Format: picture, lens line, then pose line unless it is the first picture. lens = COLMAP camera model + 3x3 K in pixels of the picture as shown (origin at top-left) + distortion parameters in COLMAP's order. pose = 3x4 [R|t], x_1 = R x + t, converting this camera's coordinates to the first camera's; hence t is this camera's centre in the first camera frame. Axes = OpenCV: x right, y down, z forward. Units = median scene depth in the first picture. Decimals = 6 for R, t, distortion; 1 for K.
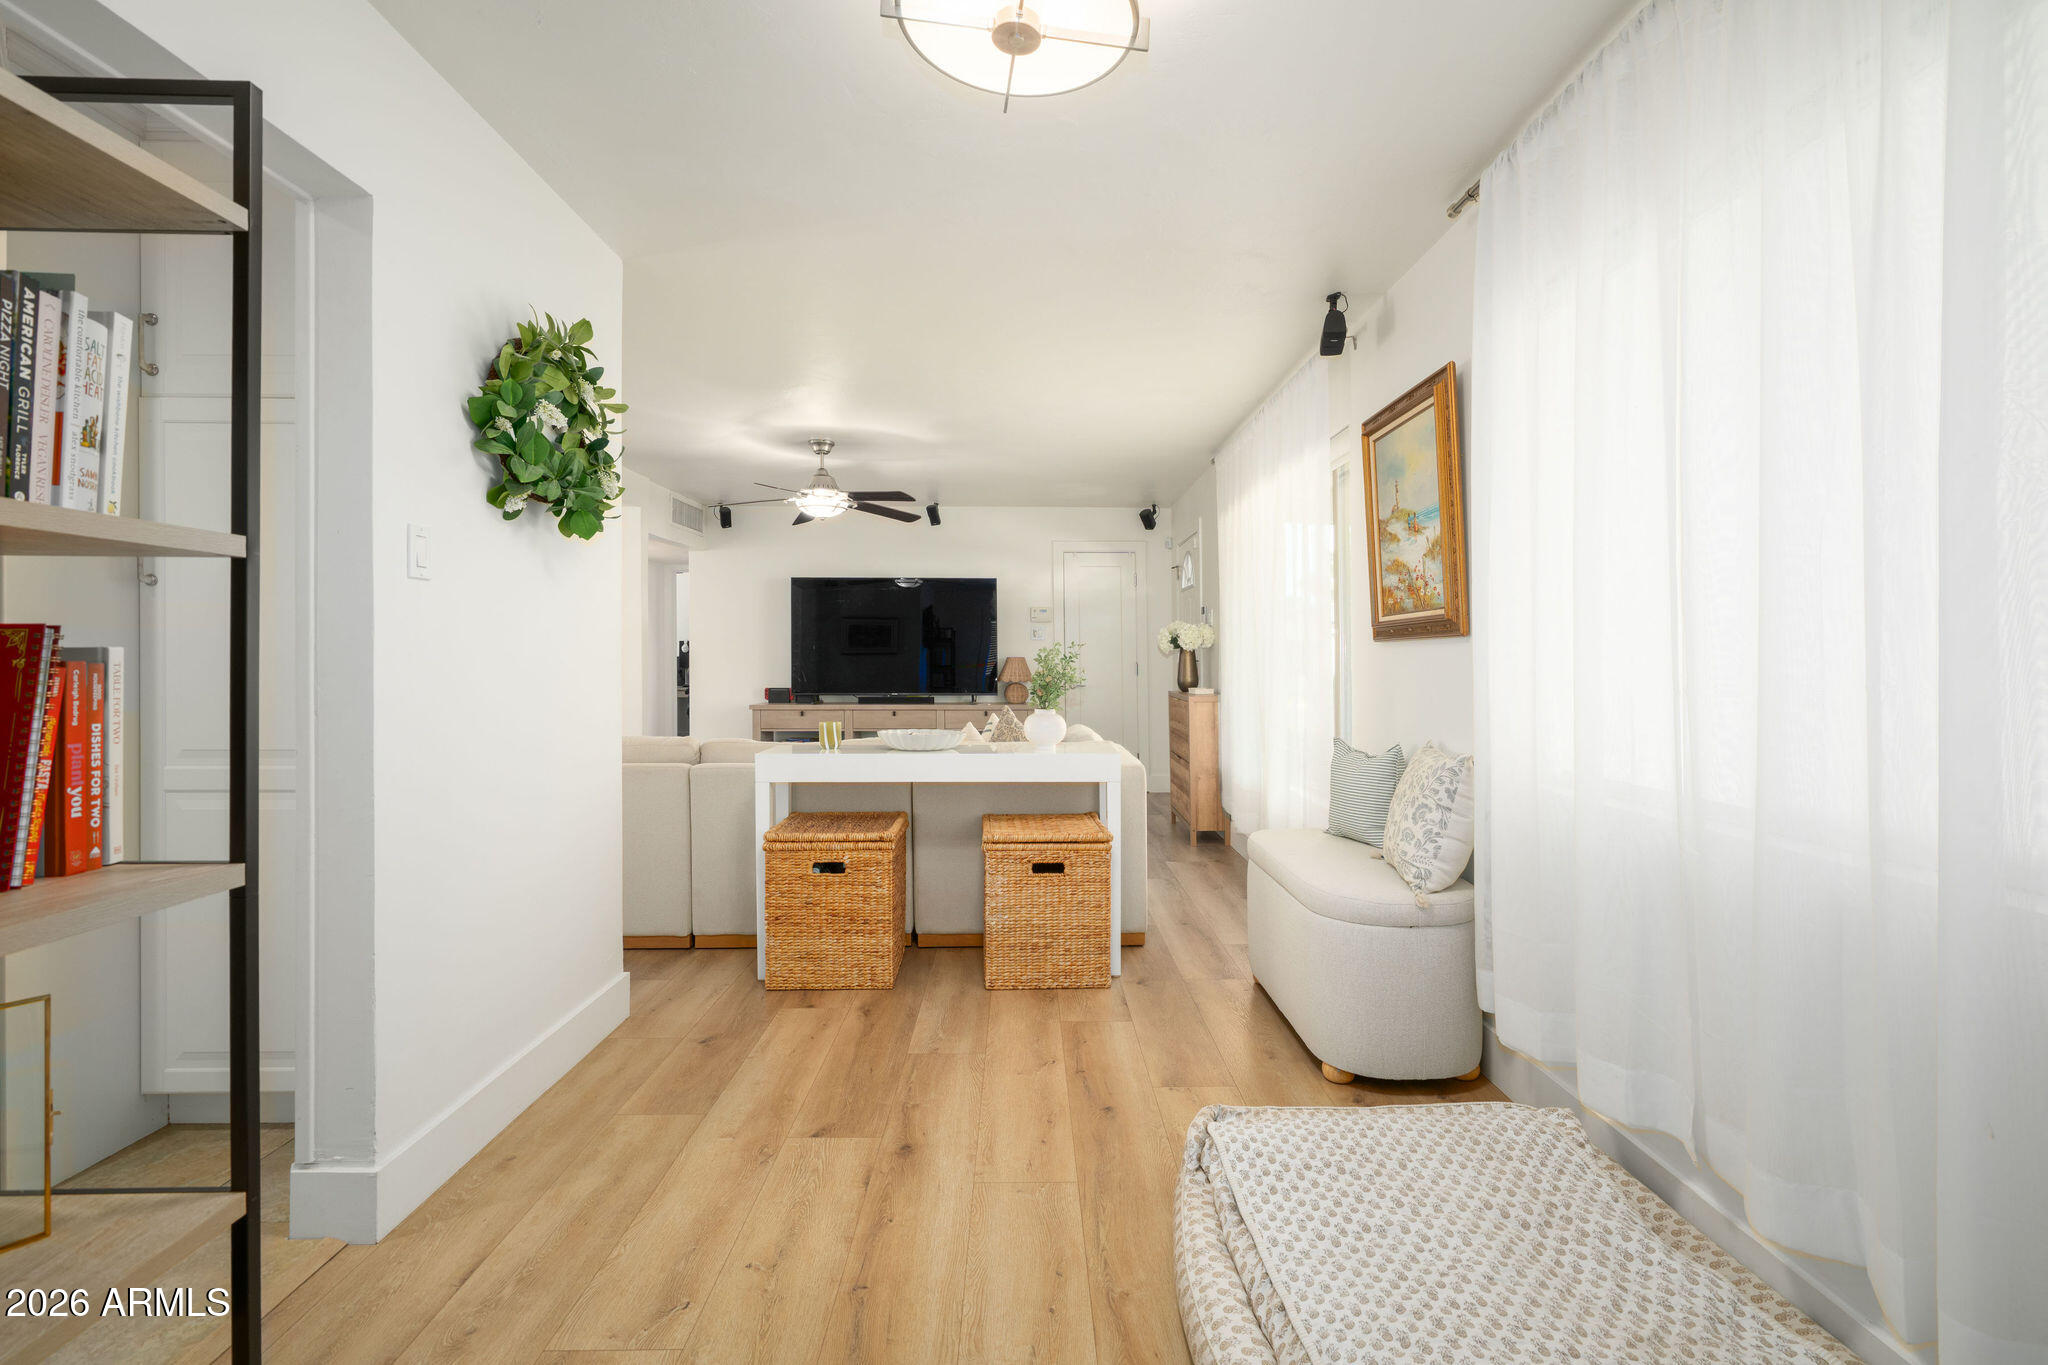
lens RADIAL K [[947.6, 0, 998.4], [0, 947.6, 660.3], [0, 0, 1]] dist [-0.003815, -0.000109]
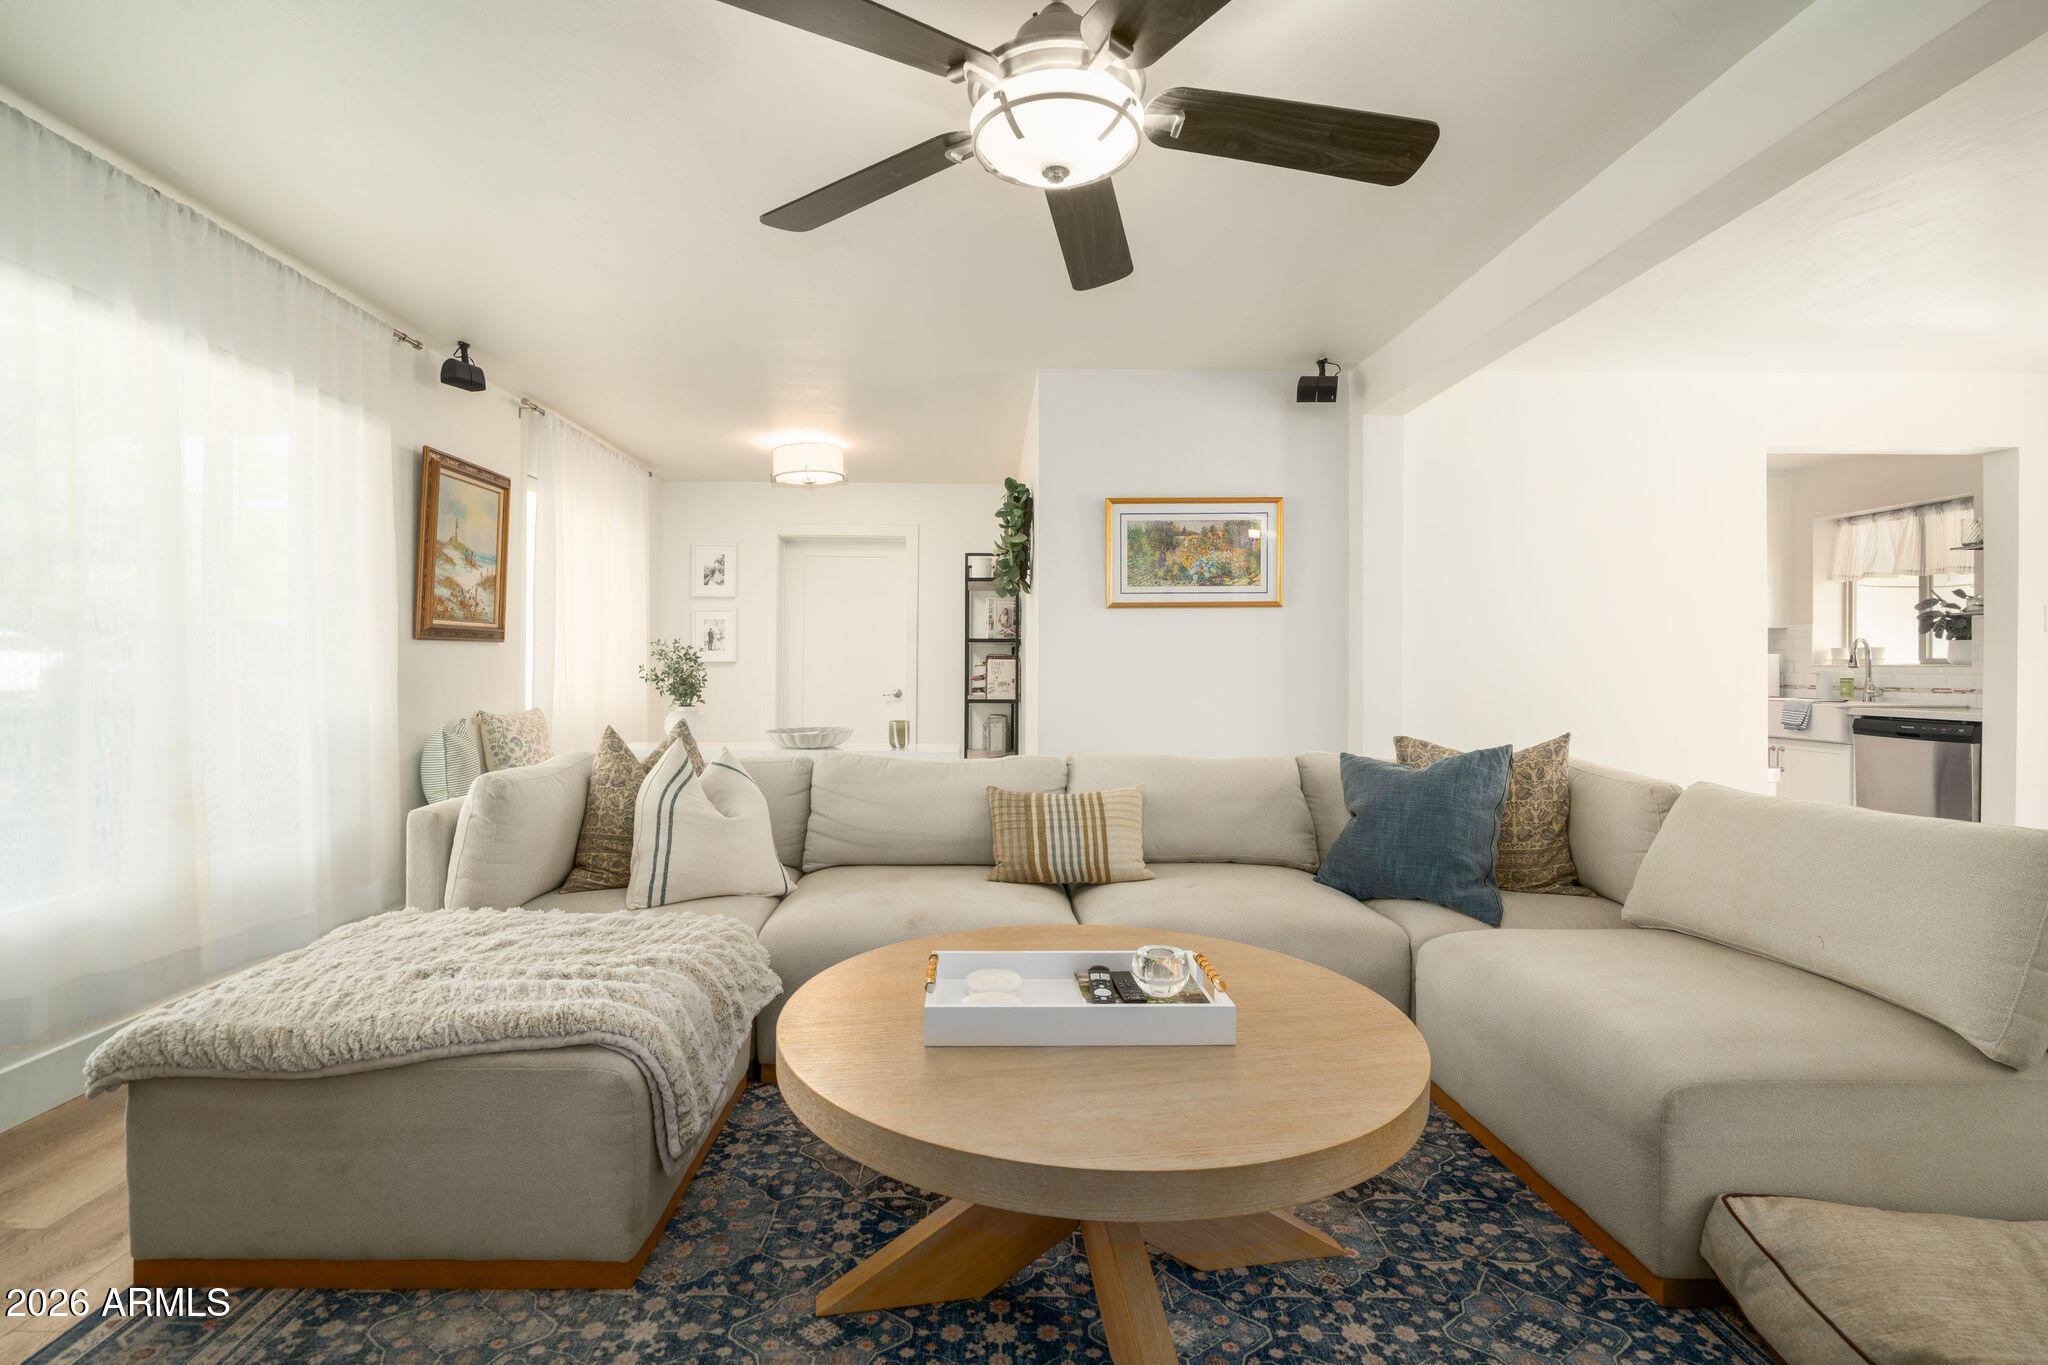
lens RADIAL K [[940.1, 0, 986.1], [0, 940.1, 661.9], [0, 0, 1]] dist [-0.004442, 0.000839]
pose [[-0.999949, -0.009910, 0.001677, -0.318414], [-0.009913, 0.999949, -0.001743, 0.003114], [-0.001660, -0.001759, -0.999997, 2.323556]]
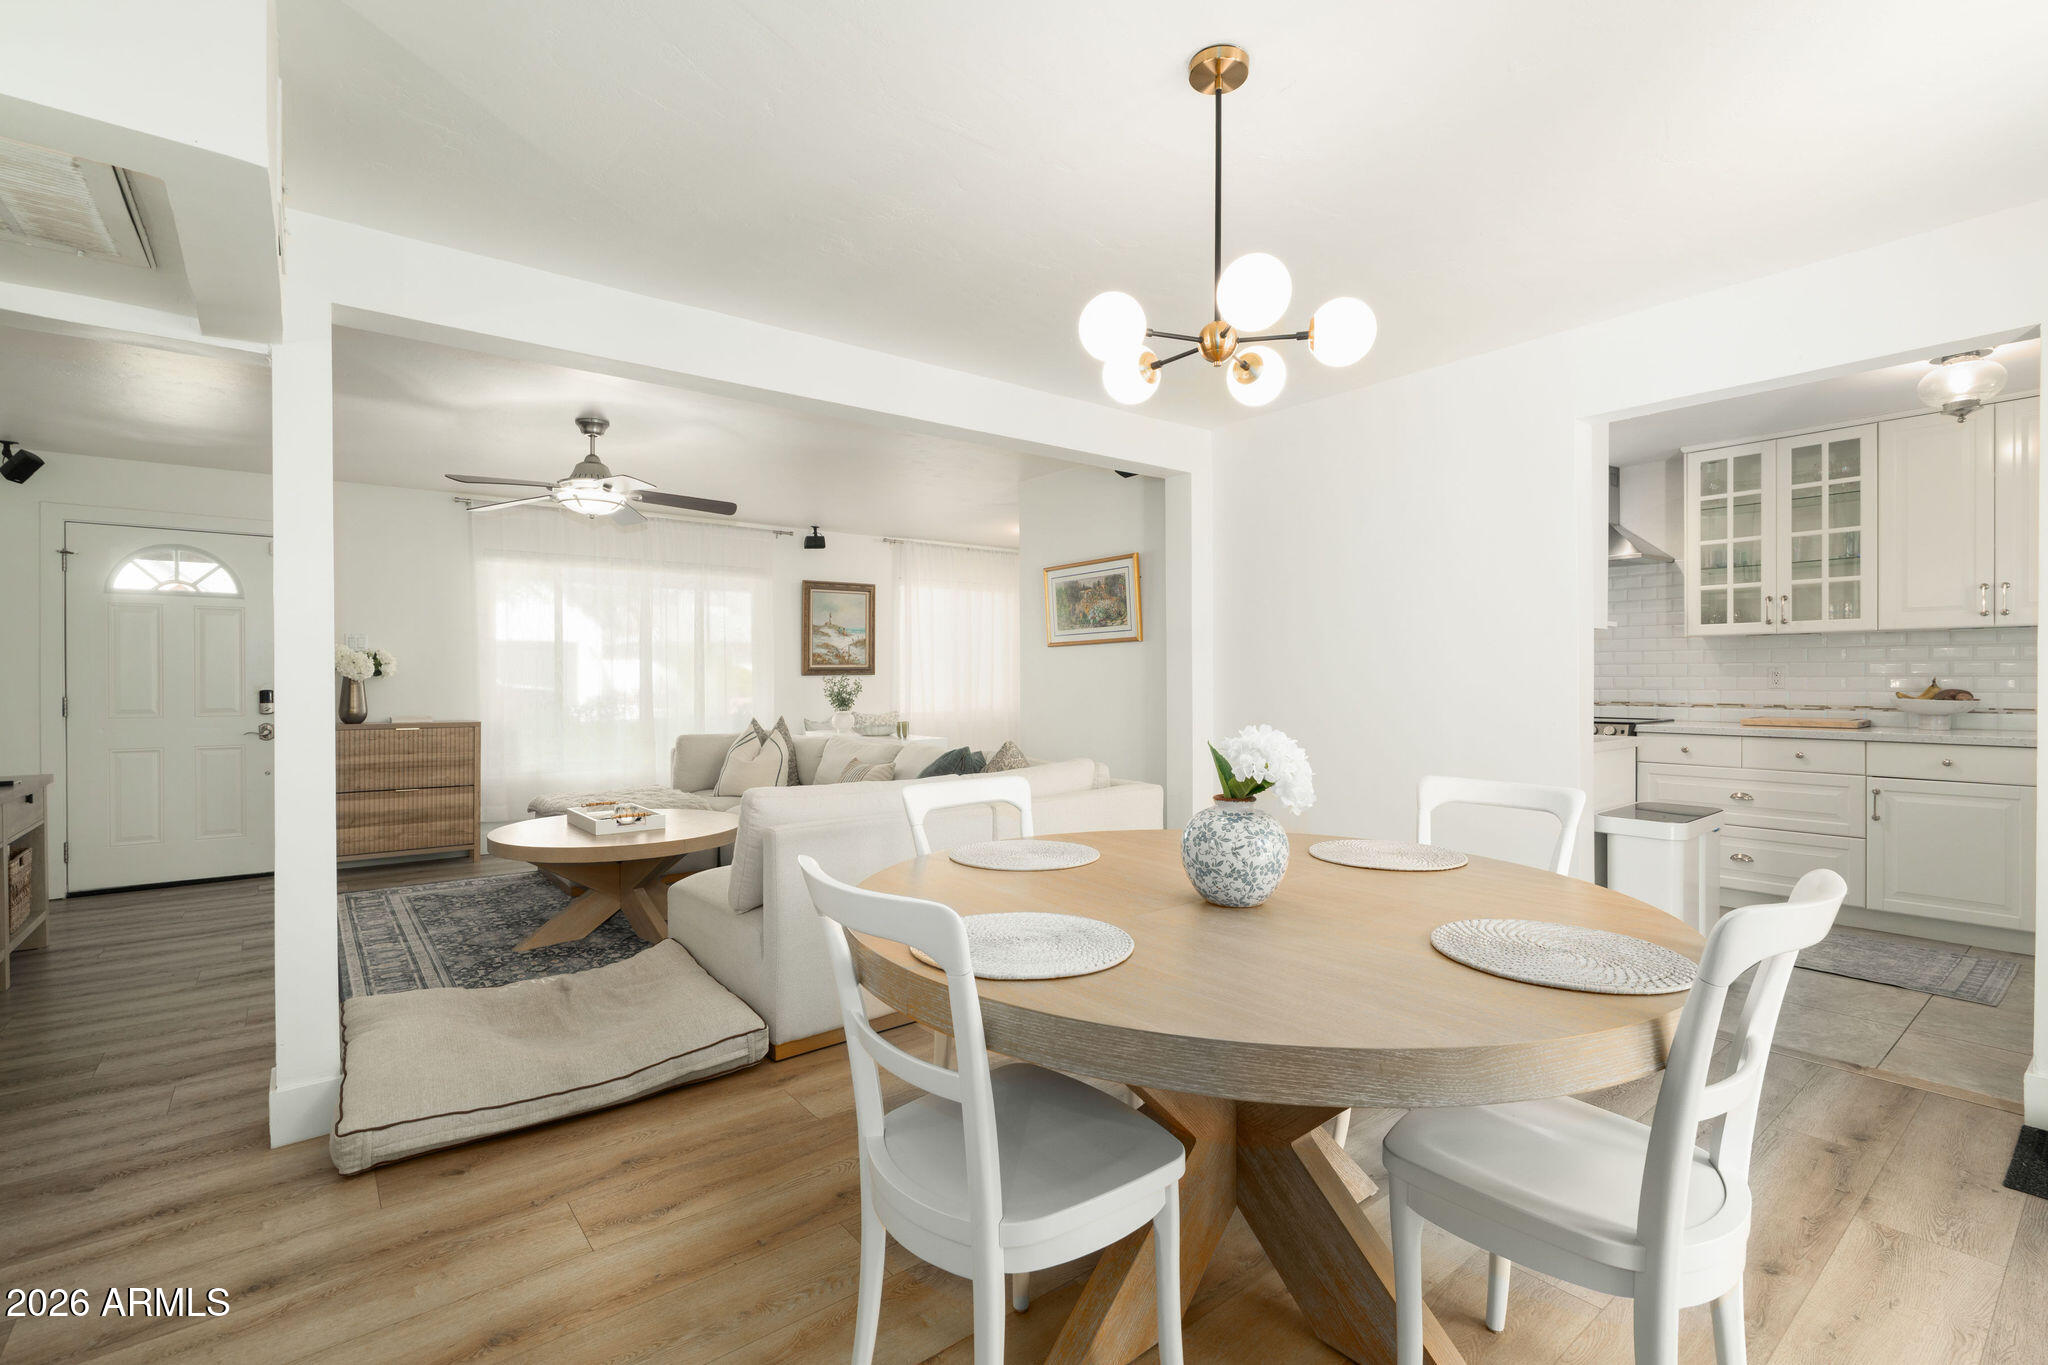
lens RADIAL K [[915.5, 0, 1008.5], [0, 915.5, 681.0], [0, 0, 1]] dist [-0.001493, 0.000396]
pose [[-0.611315, -0.005336, 0.791370, -1.850976], [0.003061, 0.999954, 0.009106, -0.026696], [-0.791382, 0.007989, -0.611270, 2.155837]]
